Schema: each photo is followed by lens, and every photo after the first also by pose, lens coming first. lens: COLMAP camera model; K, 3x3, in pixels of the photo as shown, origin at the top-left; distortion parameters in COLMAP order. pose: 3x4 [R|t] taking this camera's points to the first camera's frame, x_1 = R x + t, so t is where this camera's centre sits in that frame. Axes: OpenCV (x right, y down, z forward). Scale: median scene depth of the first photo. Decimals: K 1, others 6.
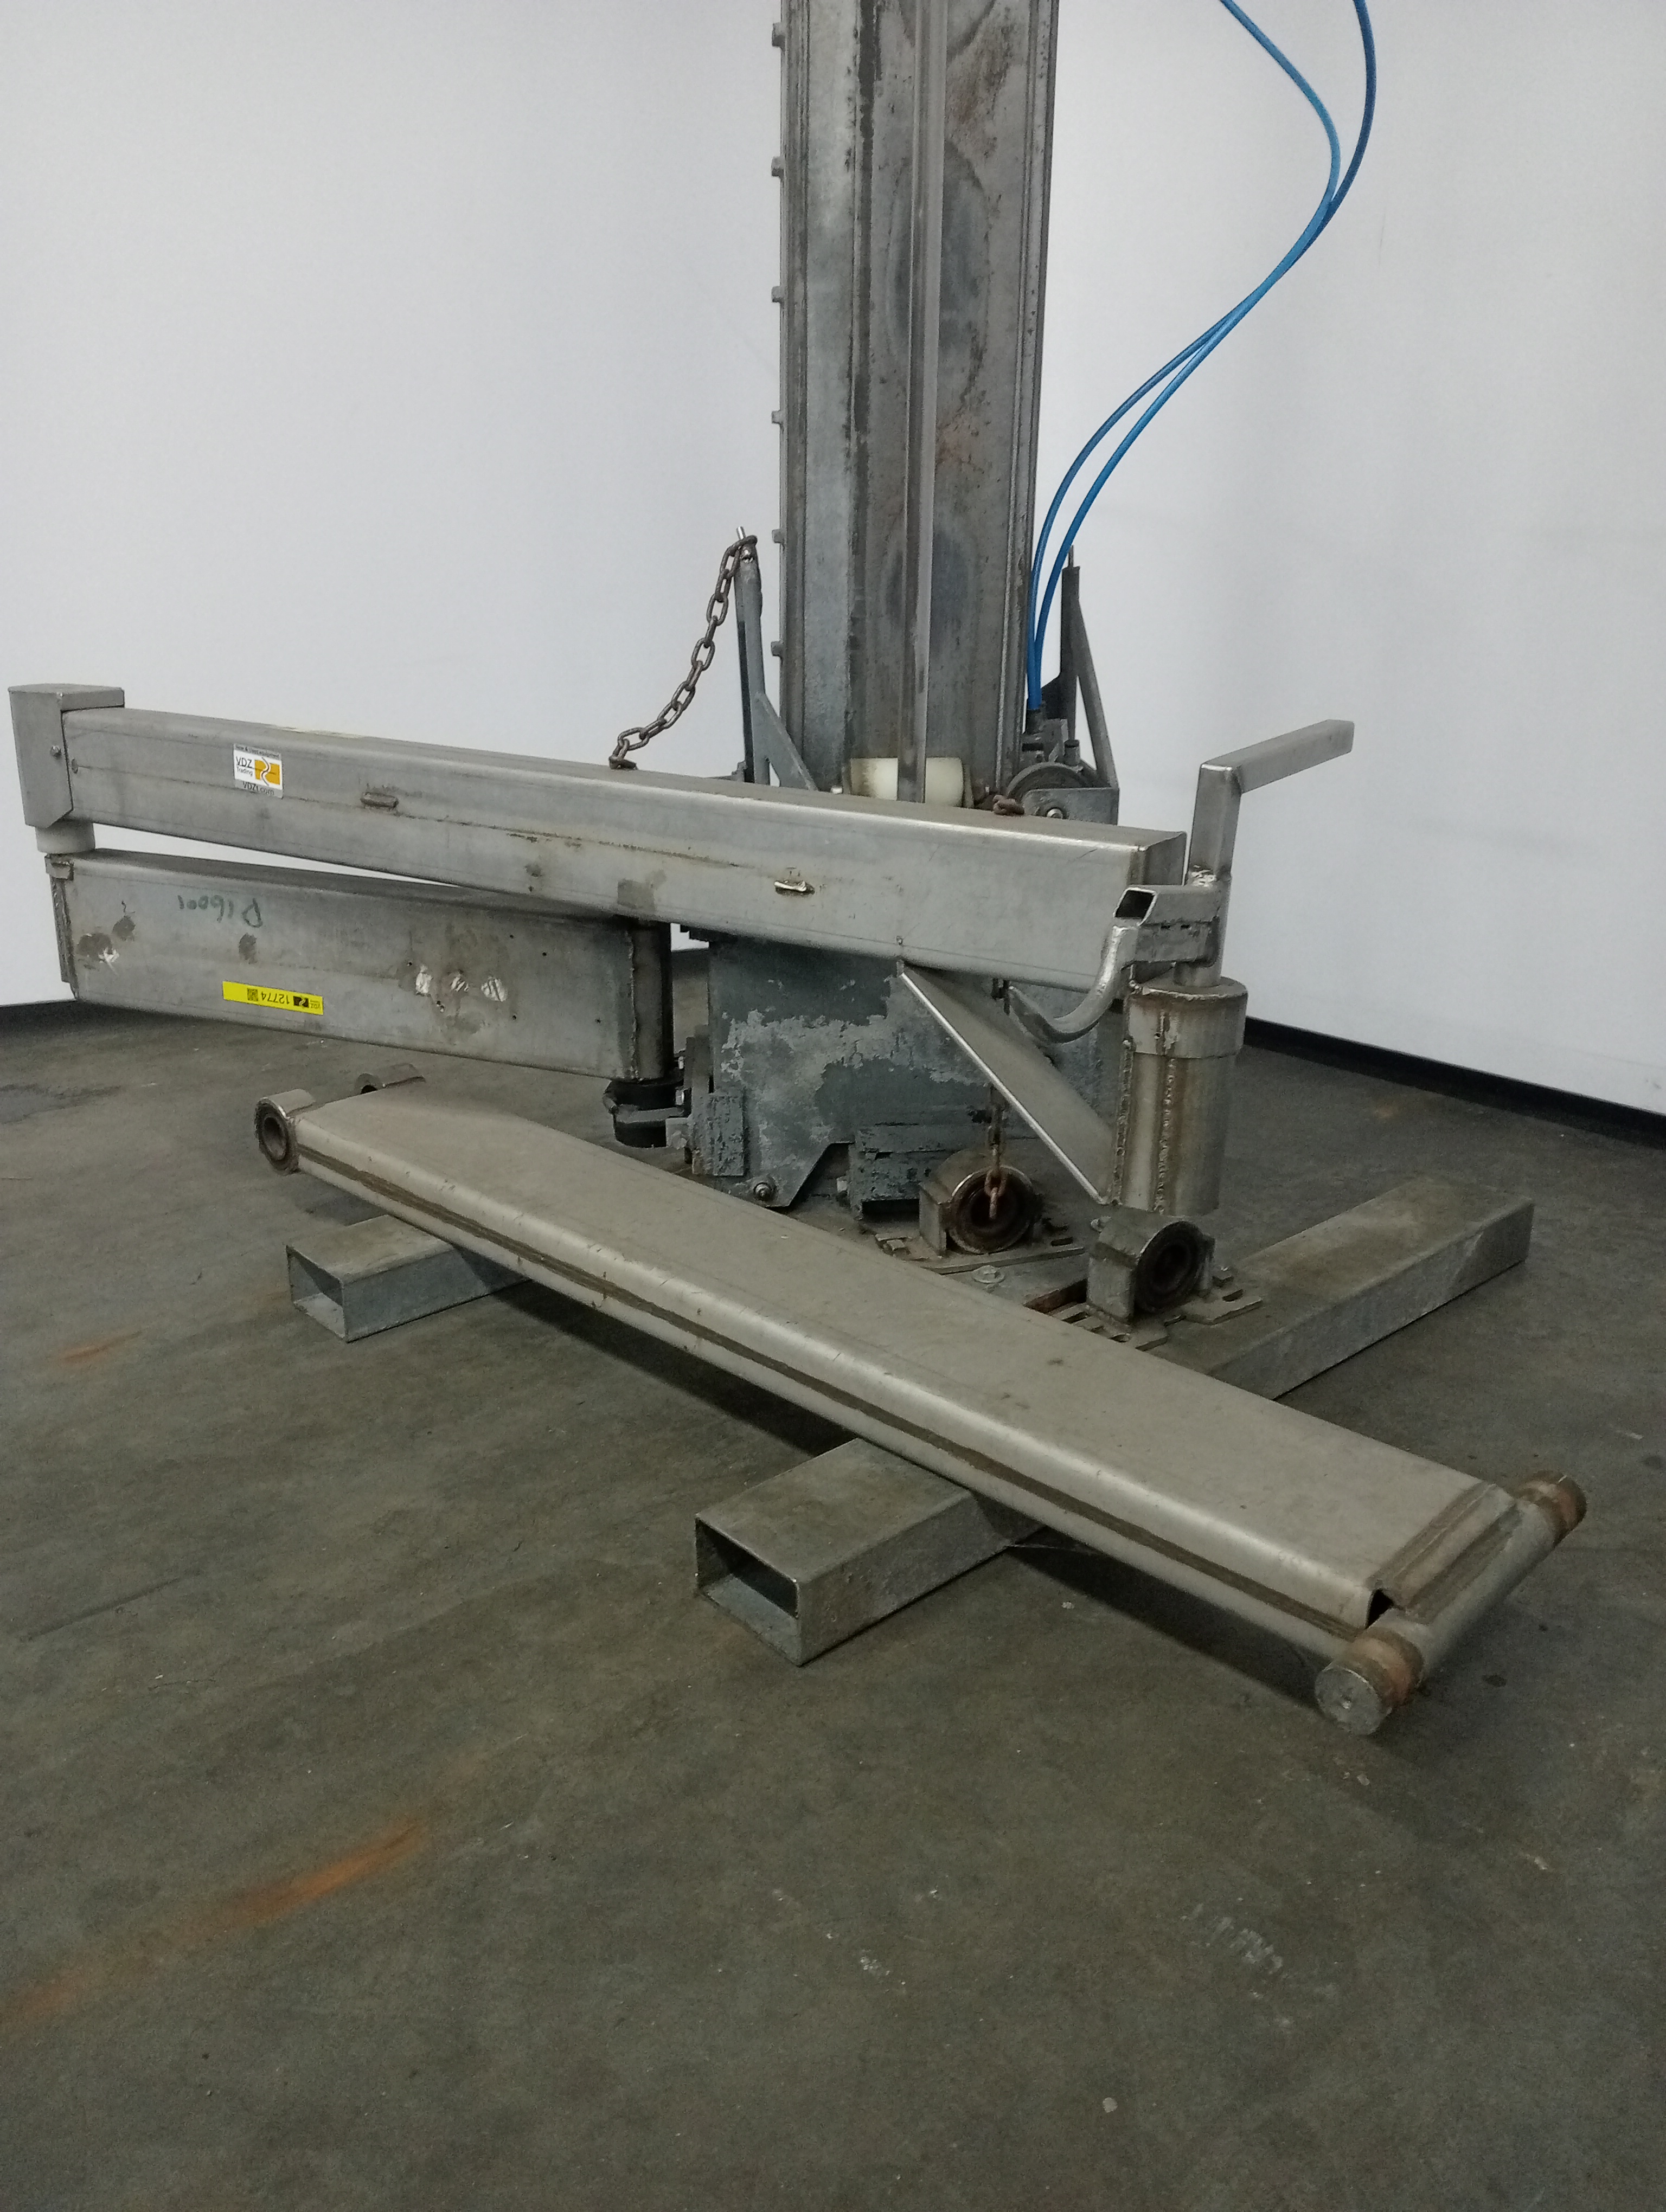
lens RADIAL K [[1720.0, 0, 833.9], [0, 1720.0, 1100.7], [0, 0, 1]] dist [0.147591, -0.286938]
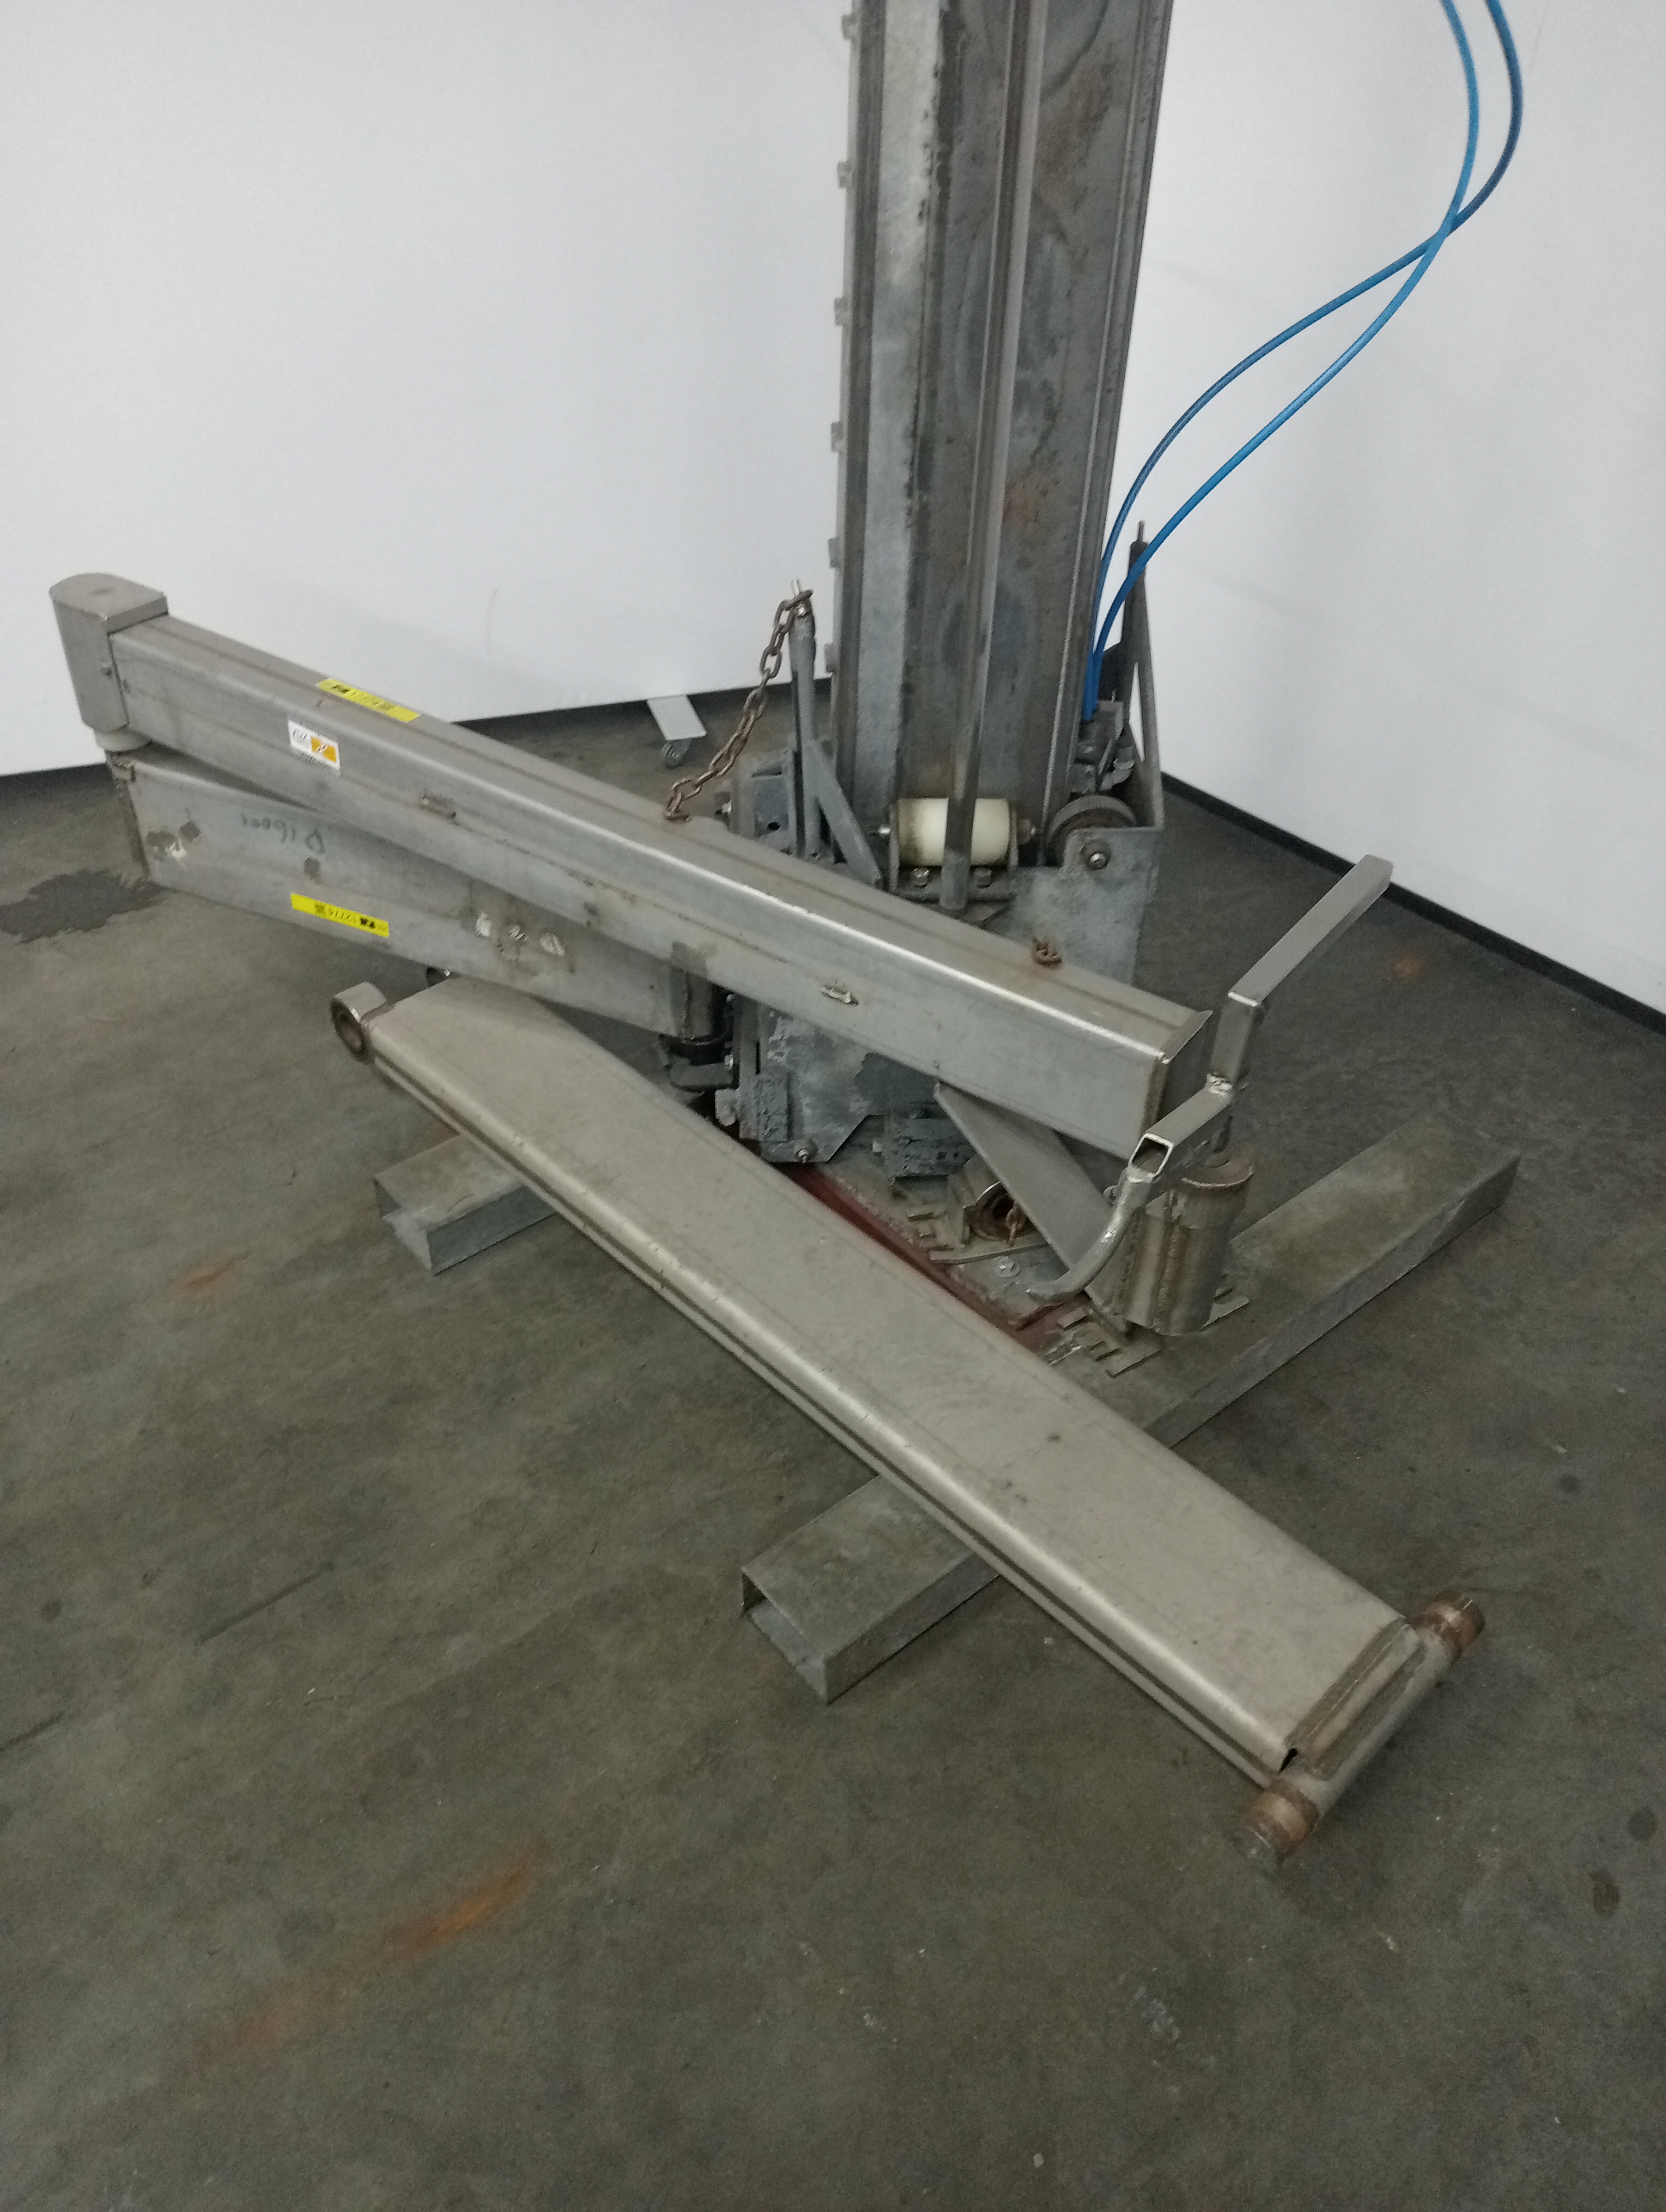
lens RADIAL K [[1720.0, 0, 833.9], [0, 1720.0, 1100.7], [0, 0, 1]] dist [0.147591, -0.286938]
pose [[0.999262, 0.034329, -0.017244, -0.005687], [-0.026256, 0.937952, 0.345769, -0.404705], [0.028044, -0.345061, 0.938161, -0.010111]]
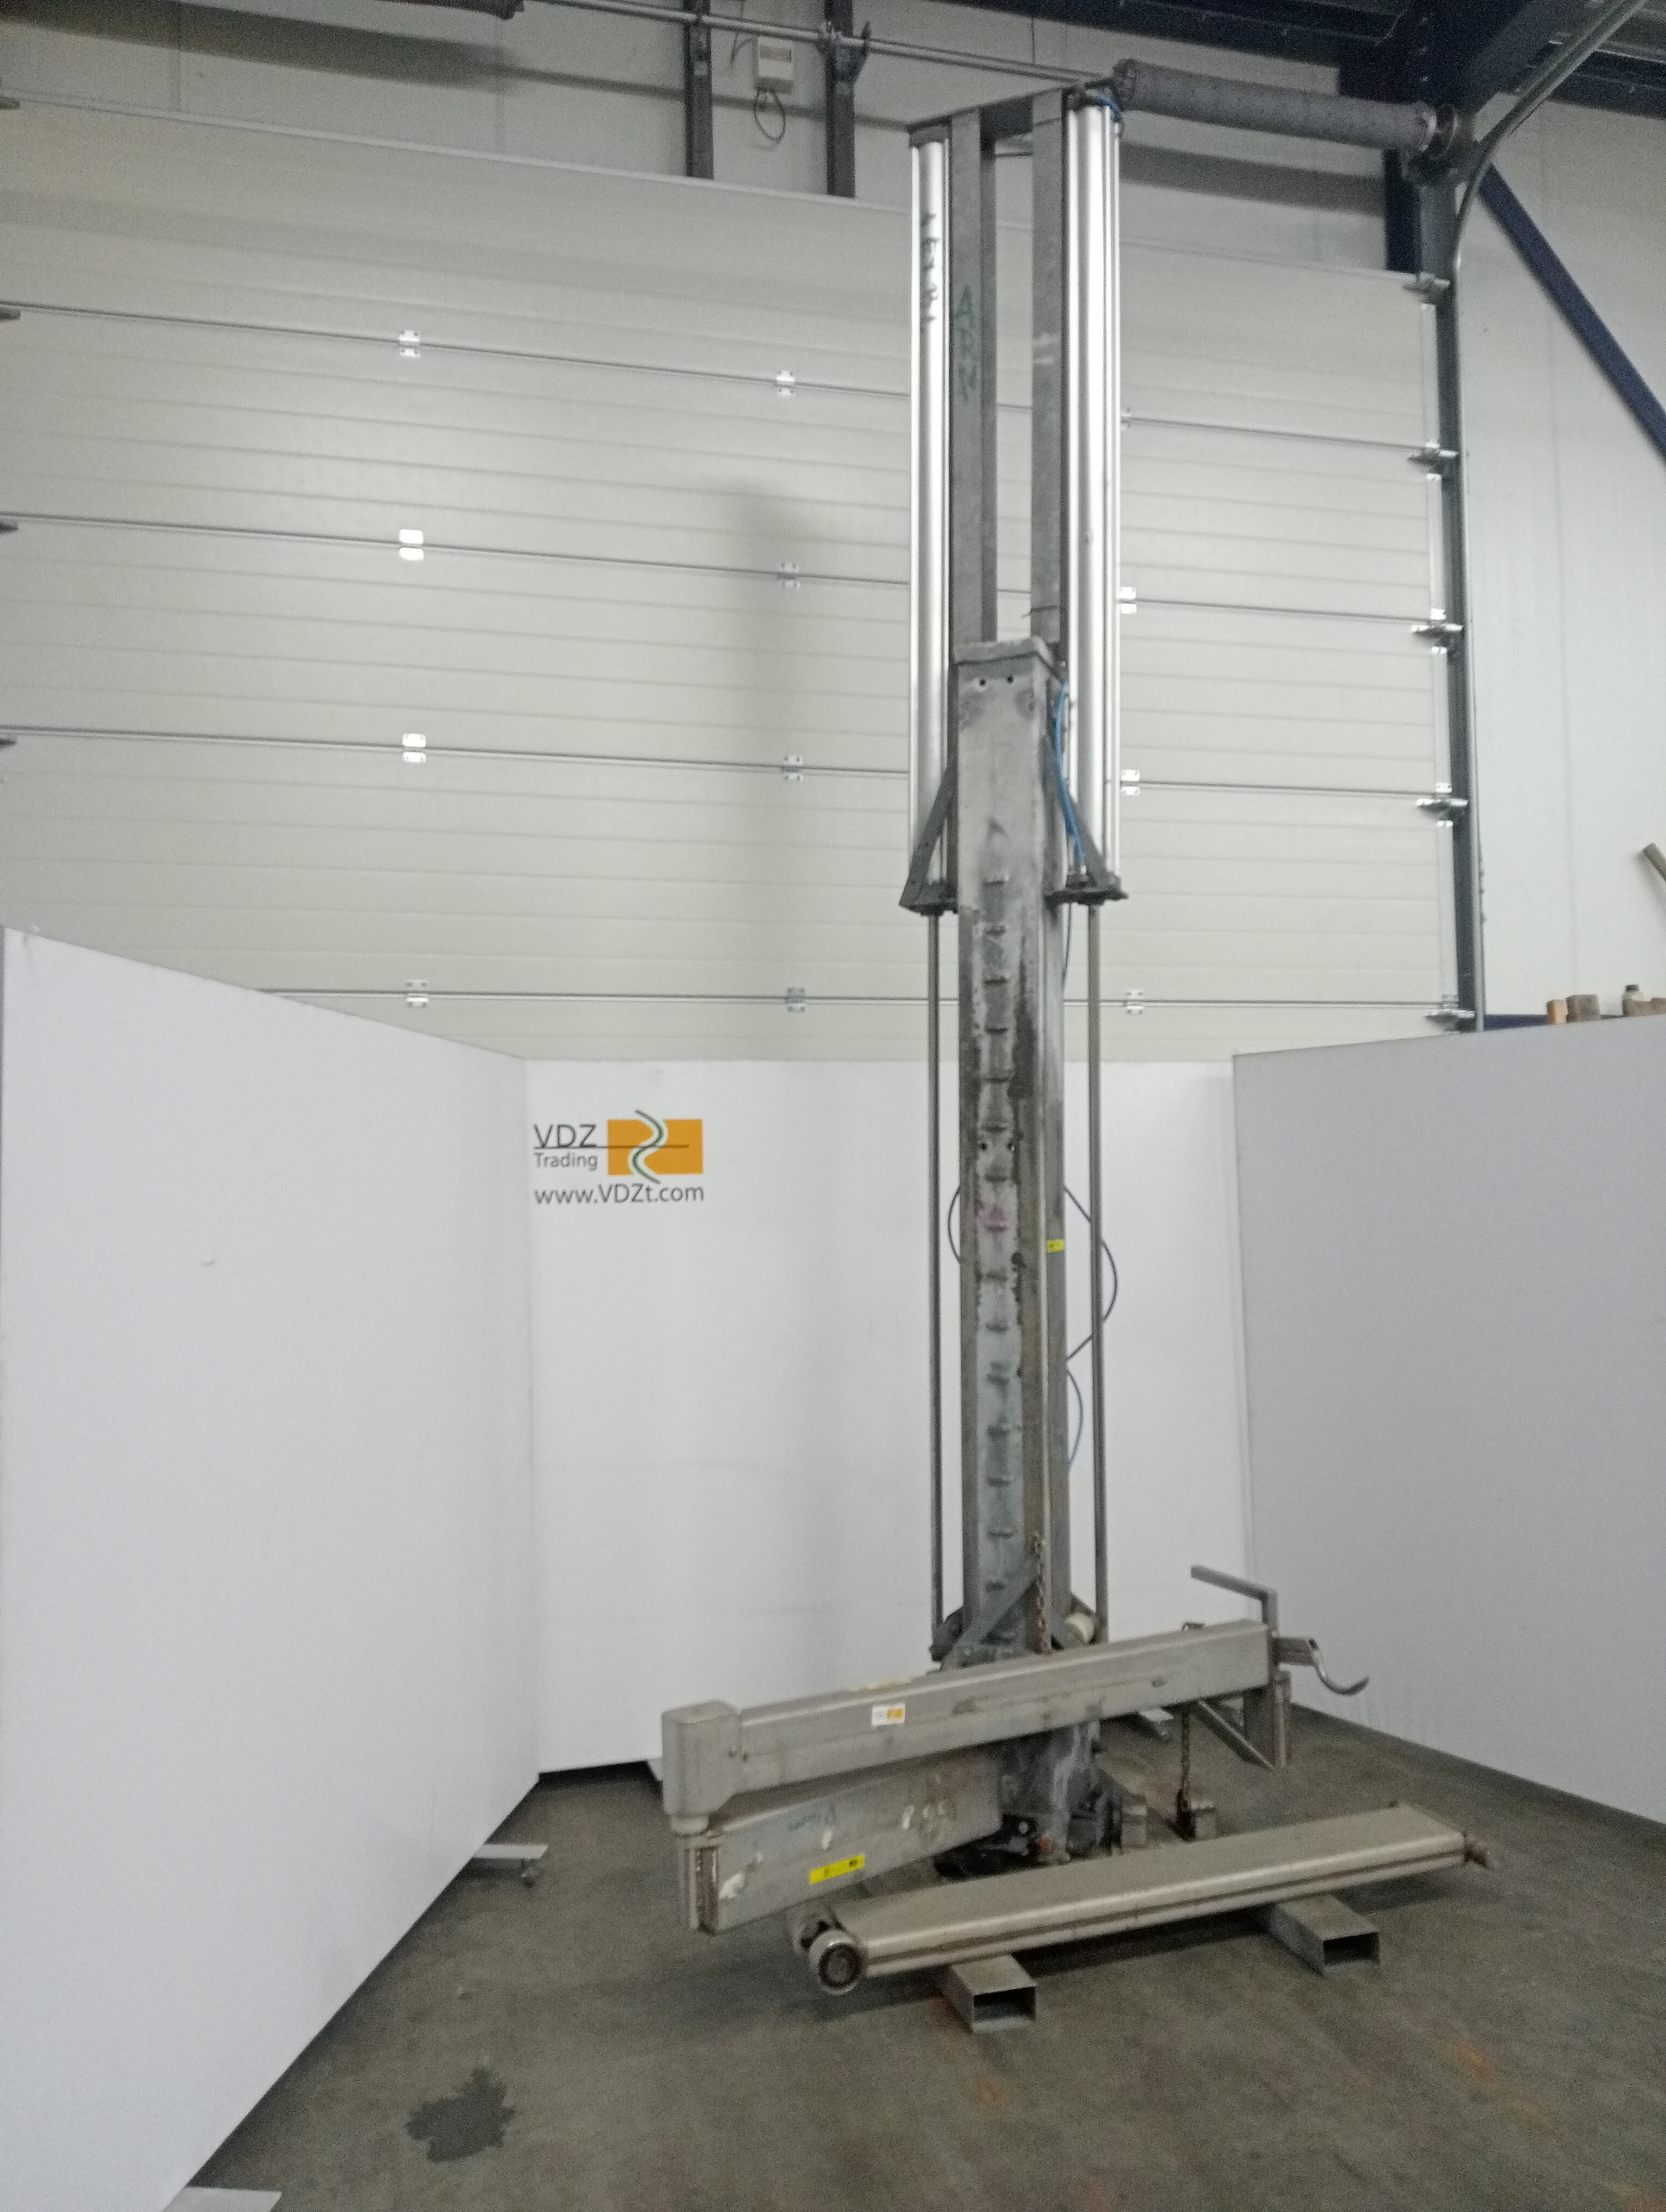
lens RADIAL K [[1726.9, 0, 825.9], [0, 1726.9, 1096.3], [0, 0, 1]] dist [0.099558, -0.175711]
pose [[0.441922, 0.037450, 0.896271, -2.237037], [0.307775, 0.932152, -0.190703, -0.520276], [-0.842603, 0.360125, 0.400412, 0.144213]]
